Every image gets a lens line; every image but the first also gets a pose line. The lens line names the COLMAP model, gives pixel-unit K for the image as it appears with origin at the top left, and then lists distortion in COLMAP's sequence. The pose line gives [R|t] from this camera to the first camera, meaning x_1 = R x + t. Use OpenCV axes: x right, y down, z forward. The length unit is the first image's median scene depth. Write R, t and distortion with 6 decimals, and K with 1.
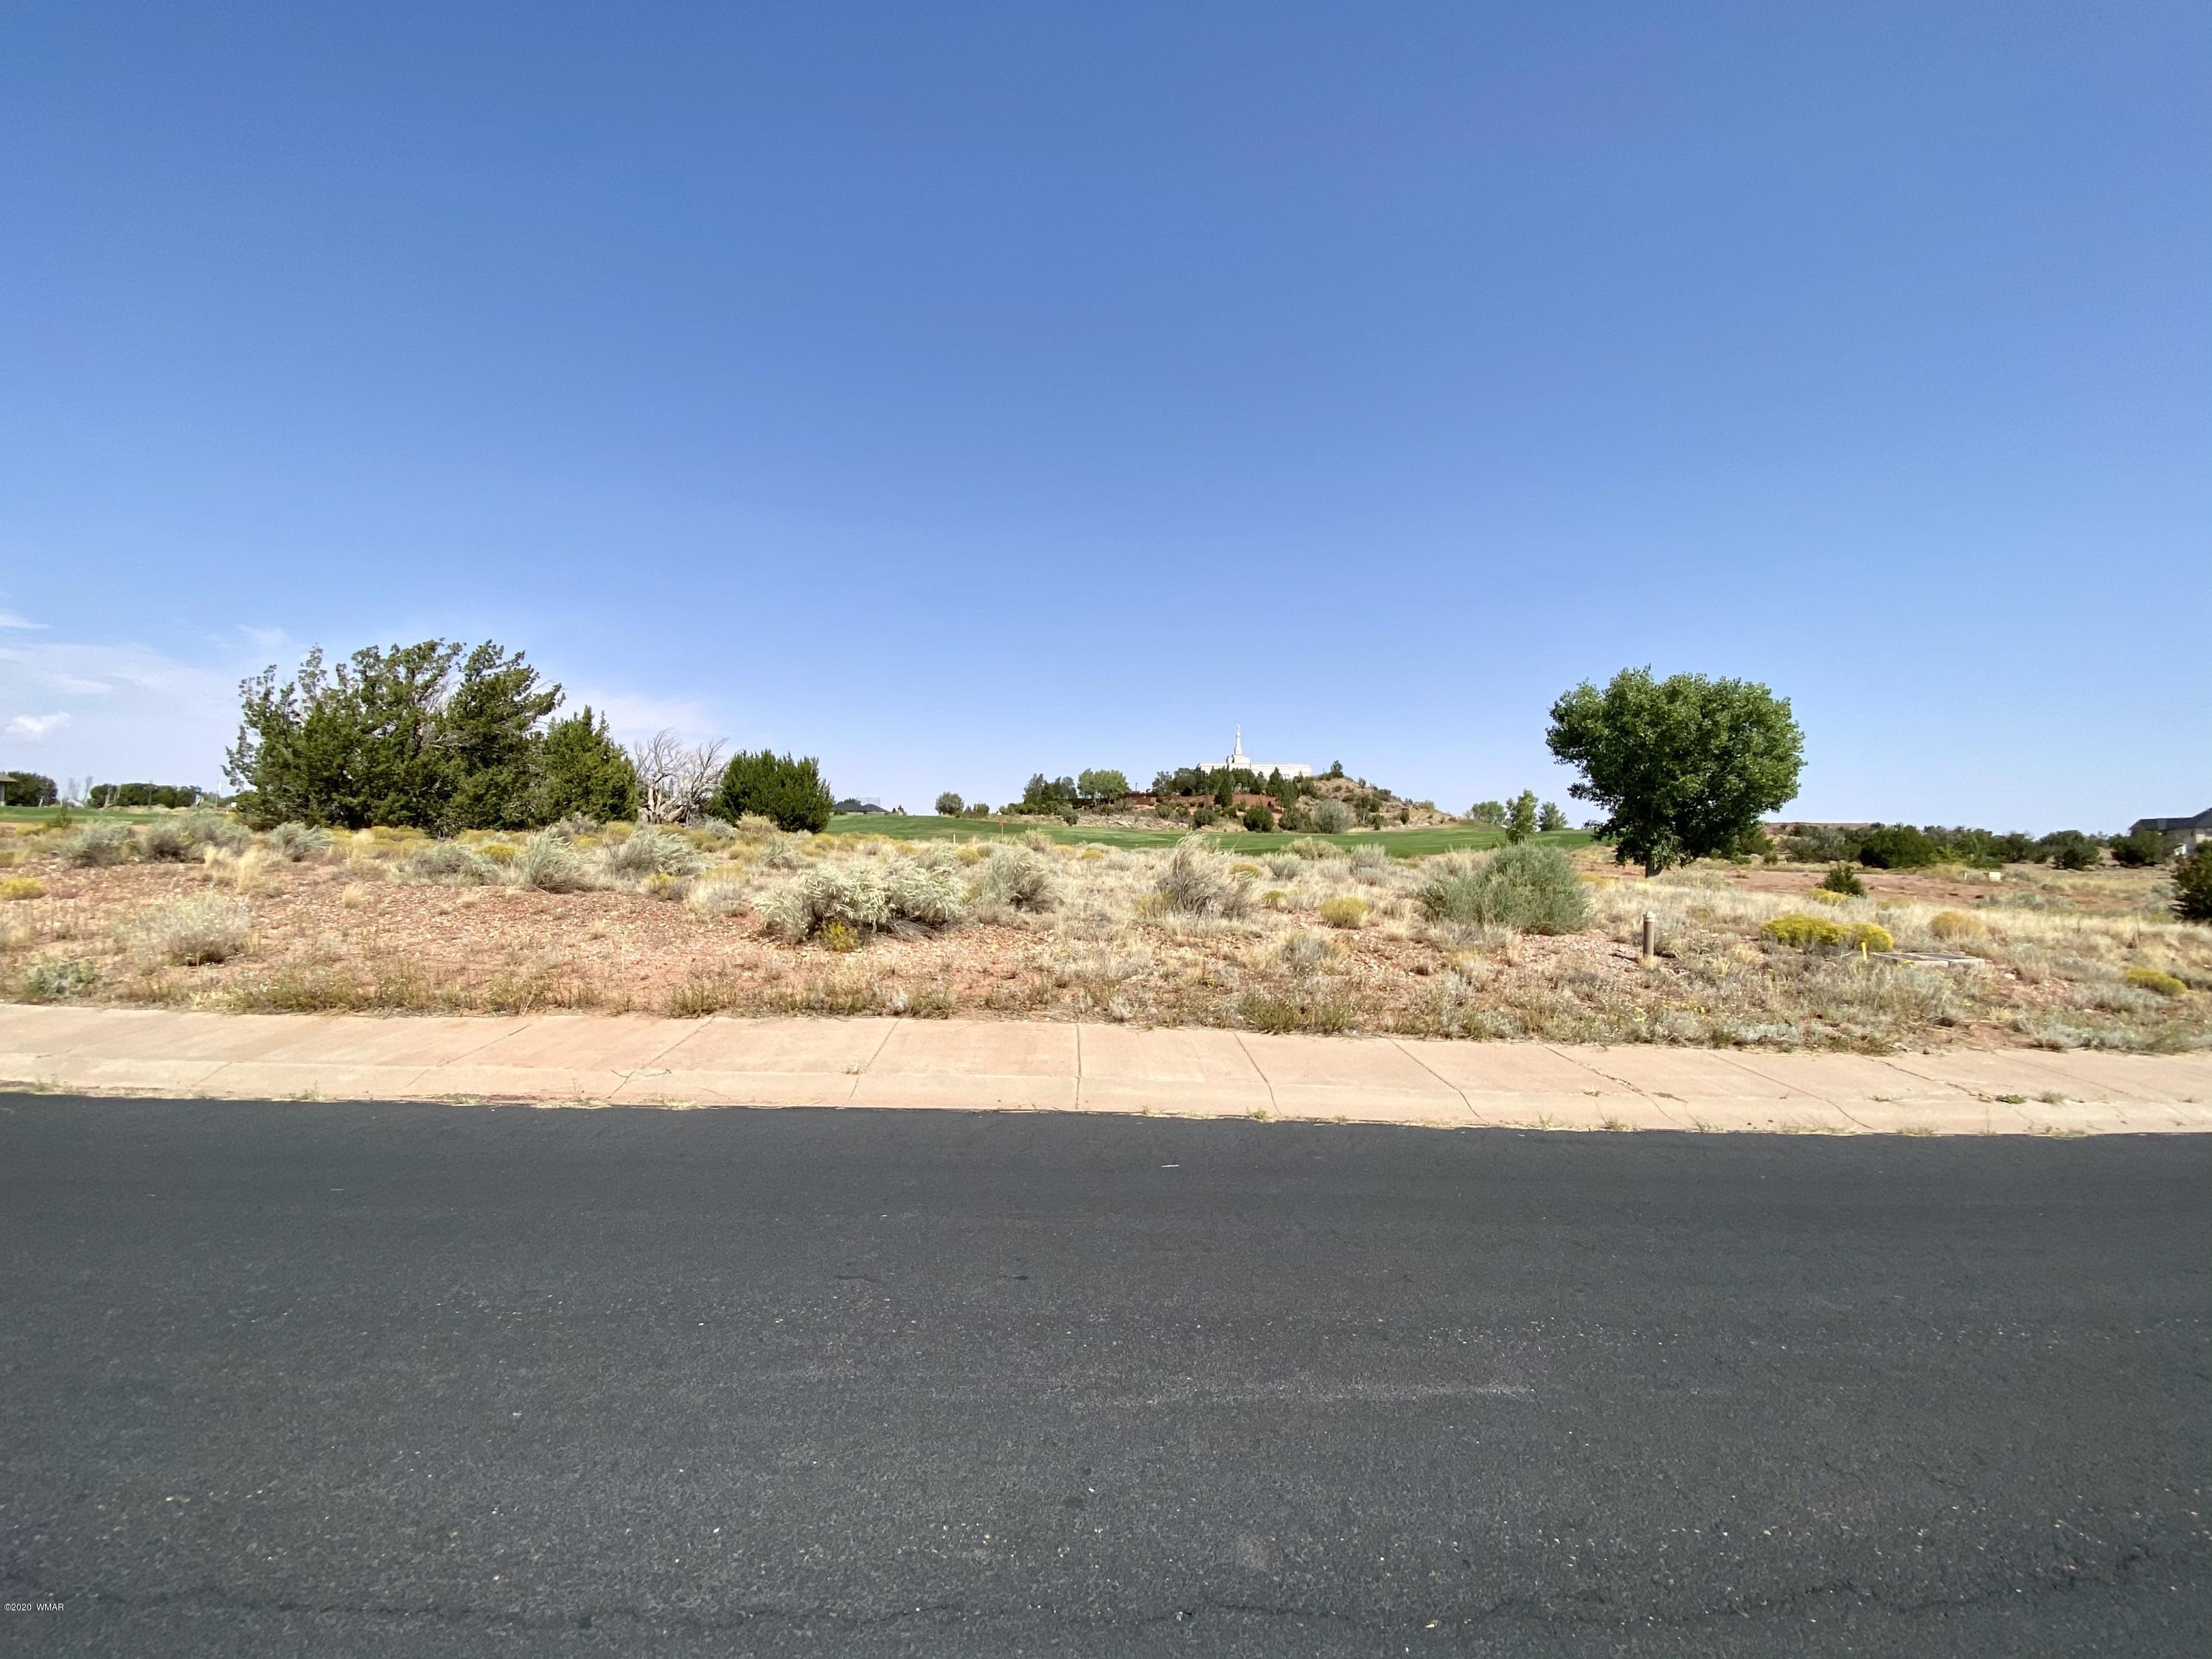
lens RADIAL K [[886.3, 0, 1086.1], [0, 886.3, 831.9], [0, 0, 1]] dist [0.019027, -0.019141]
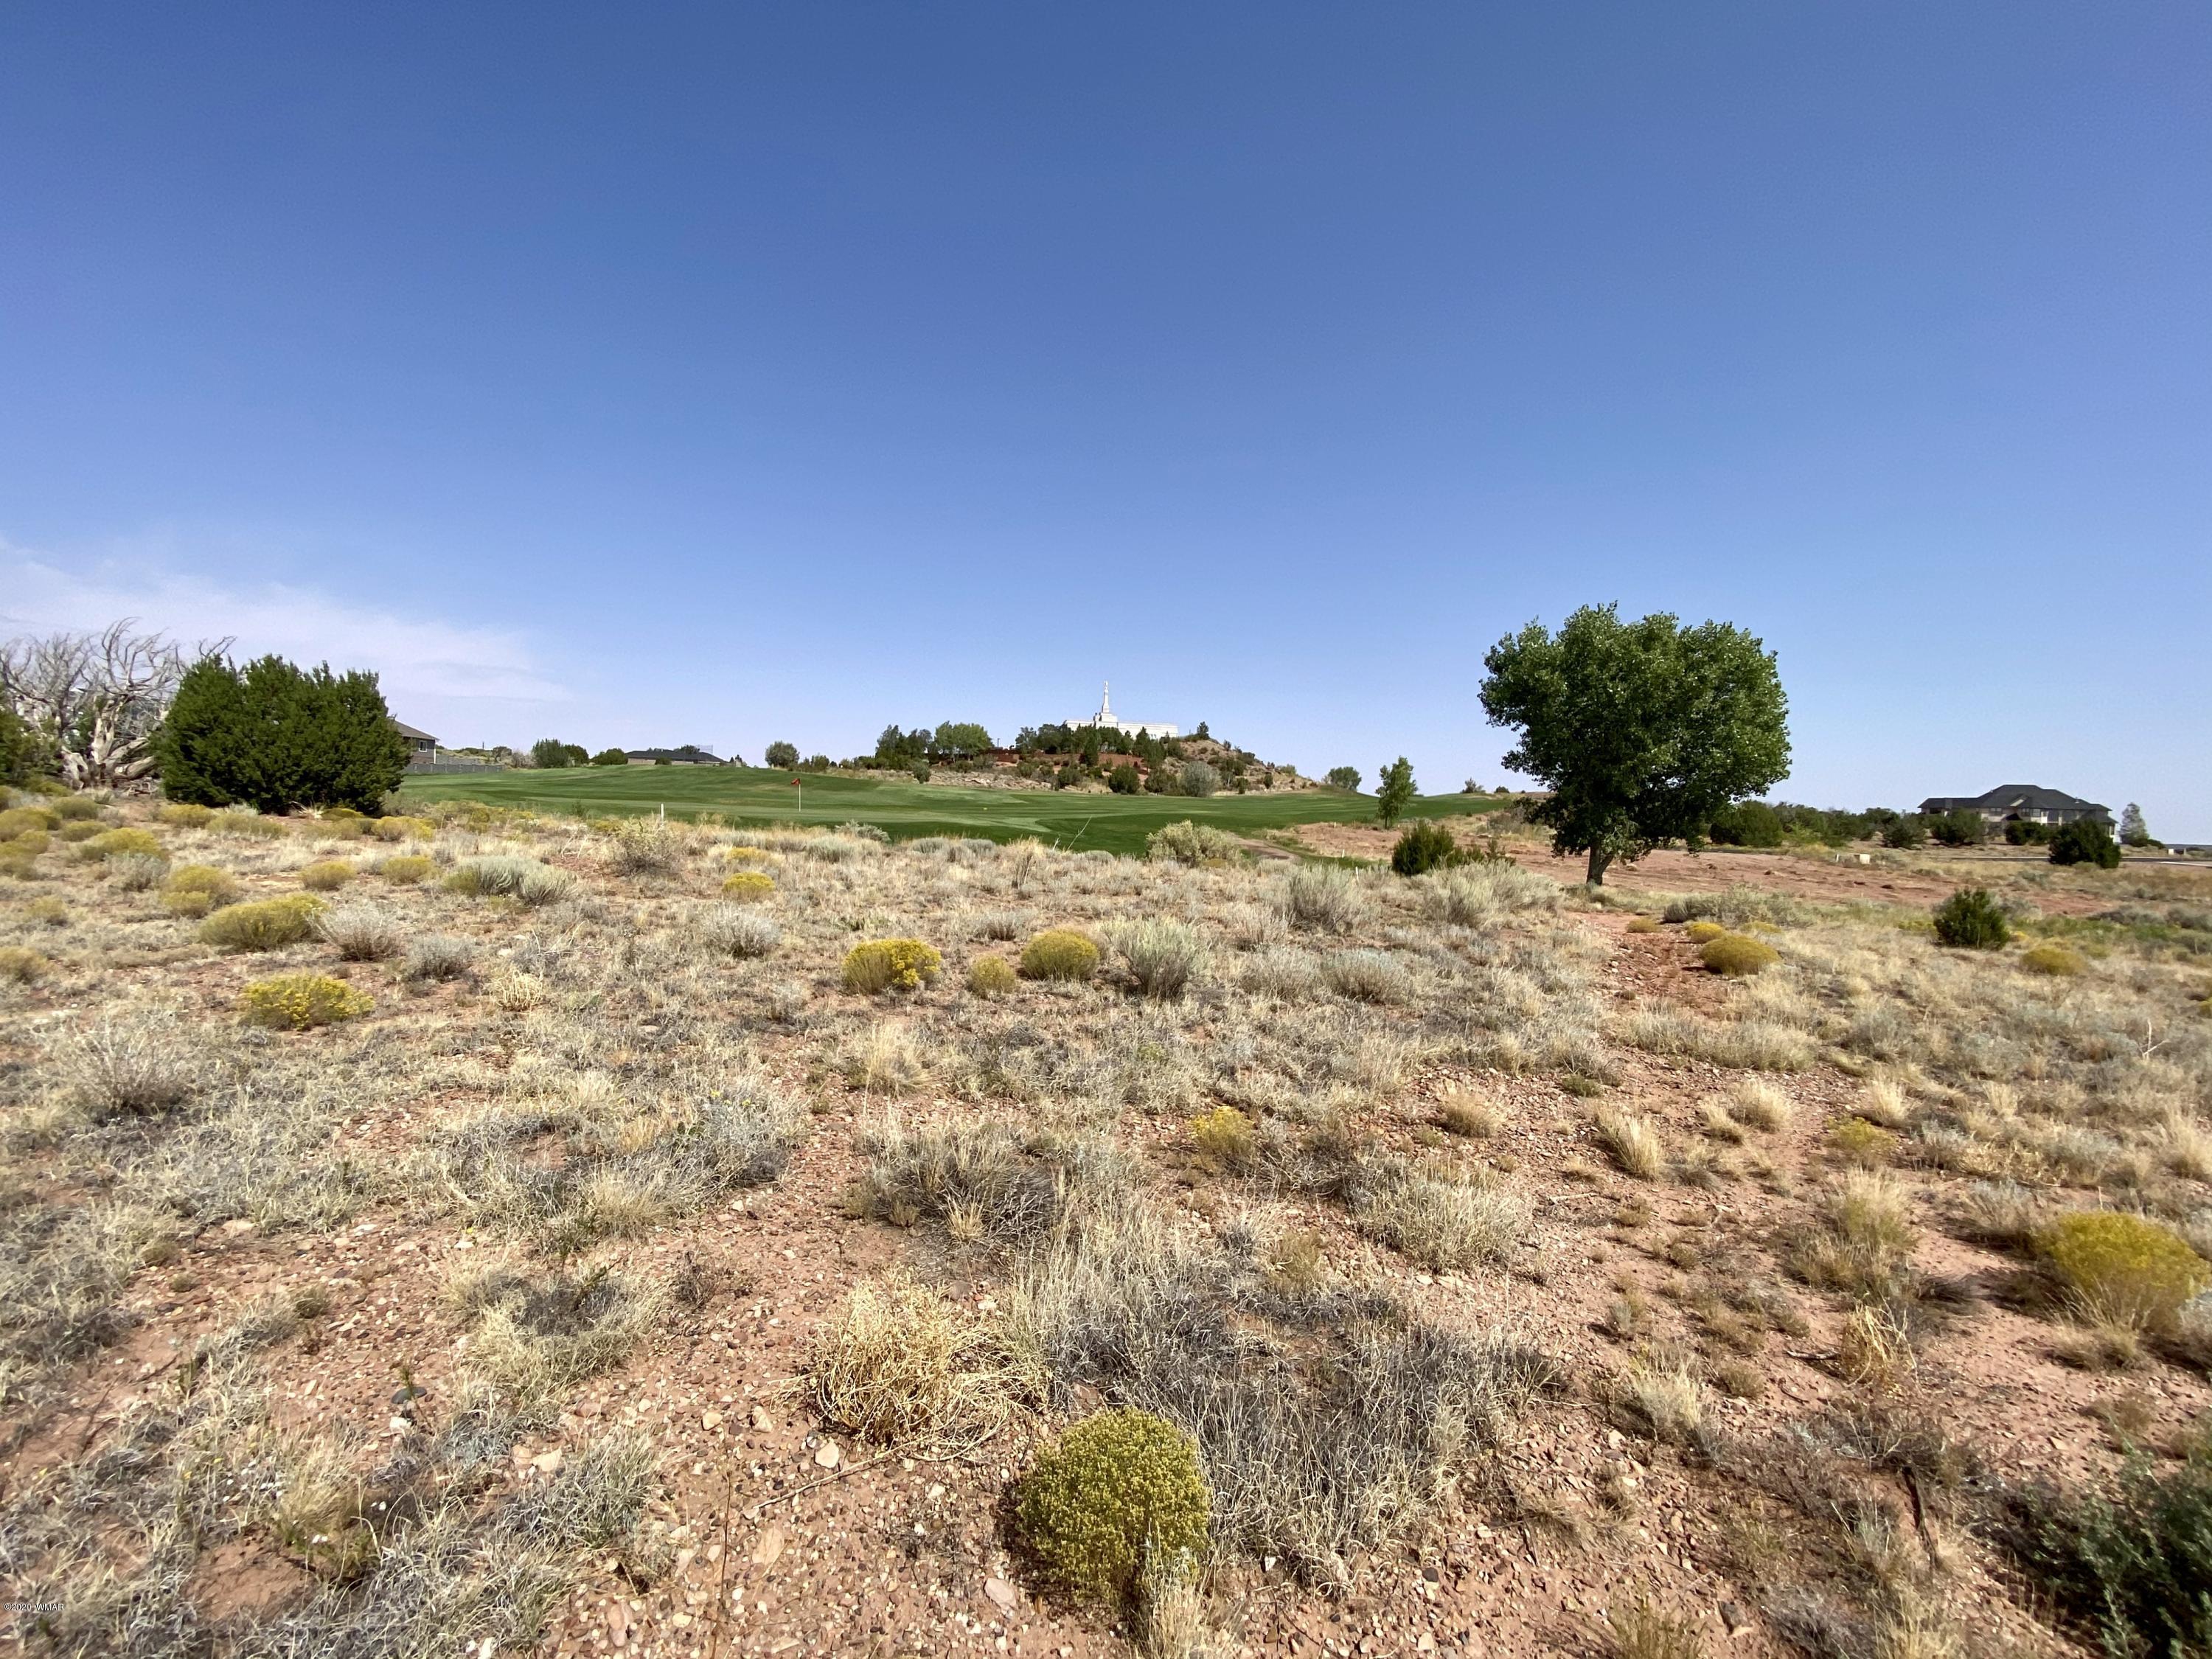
lens RADIAL K [[886.3, 0, 1096.3], [0, 886.3, 842.8], [0, 0, 1]] dist [0.019027, -0.019141]
pose [[0.987006, 0.010081, 0.160366, 0.019538], [-0.019815, 0.998049, 0.059212, -0.004494], [-0.159457, -0.061621, 0.985280, 0.093007]]
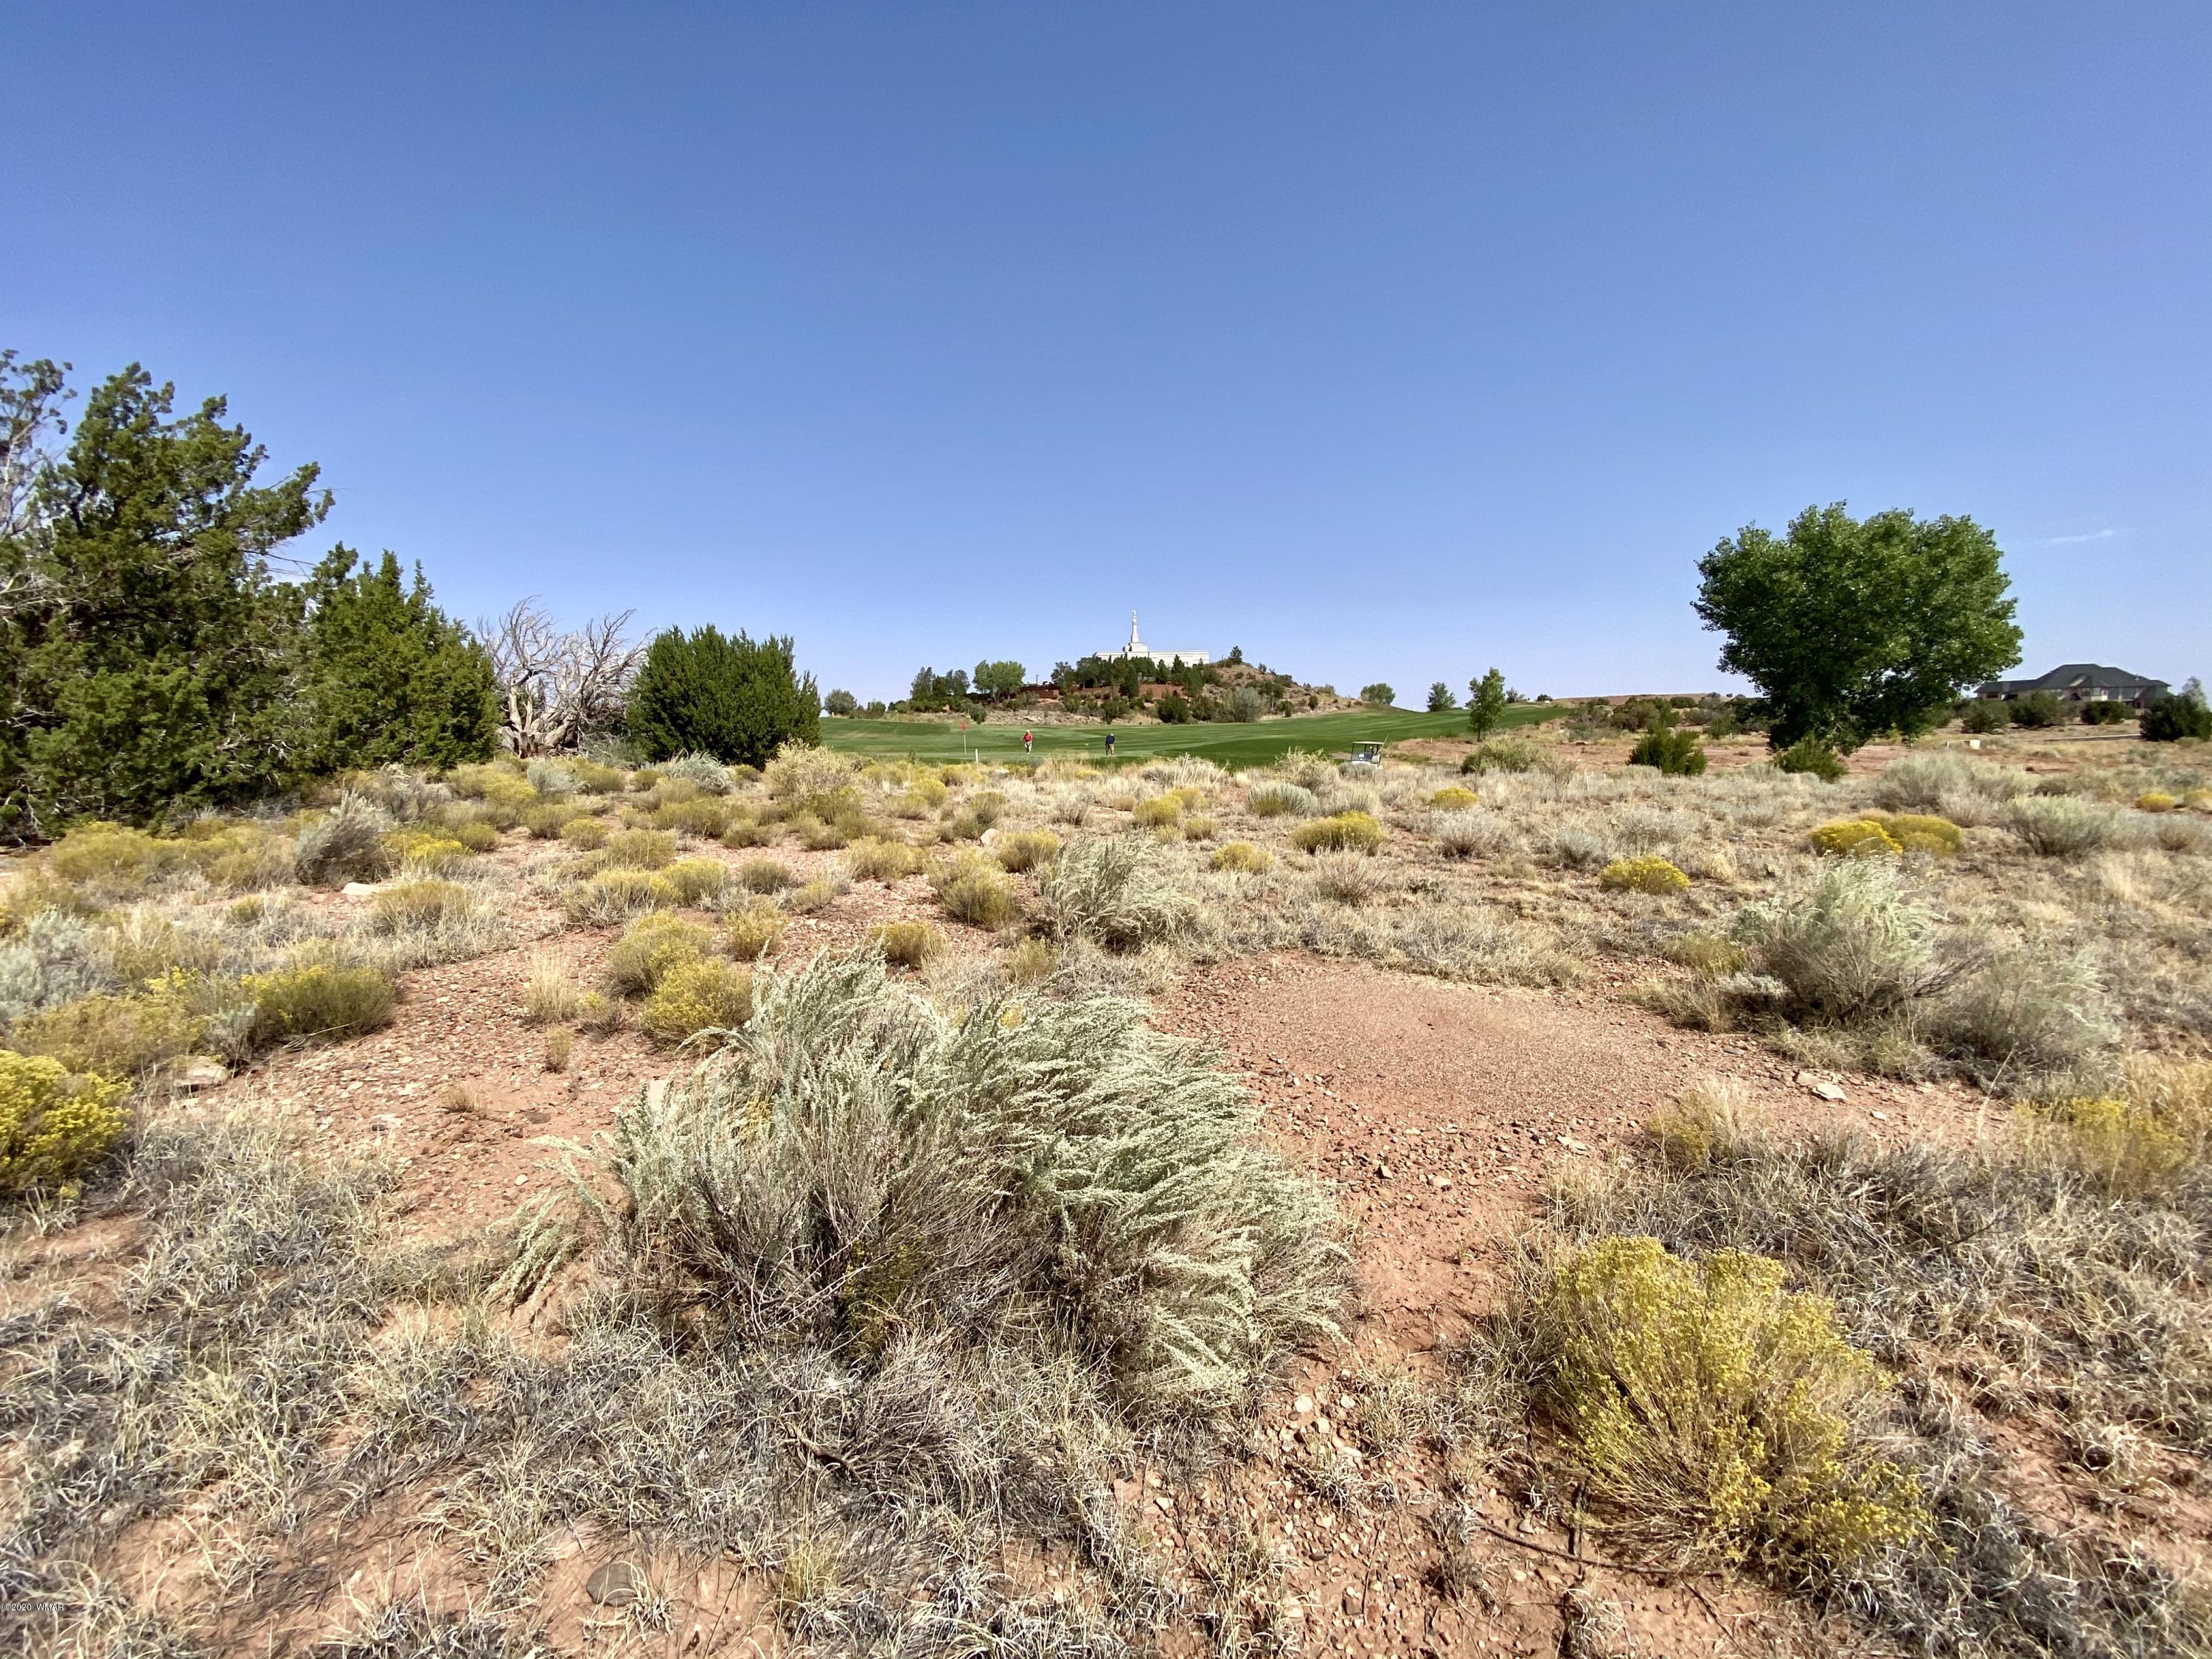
lens RADIAL K [[886.3, 0, 1085.7], [0, 886.3, 830.0], [0, 0, 1]] dist [0.019027, -0.019141]
pose [[0.989688, -0.050977, 0.133859, -0.051067], [0.034952, 0.992225, 0.119446, -0.004392], [-0.138907, -0.113536, 0.983776, 0.089866]]
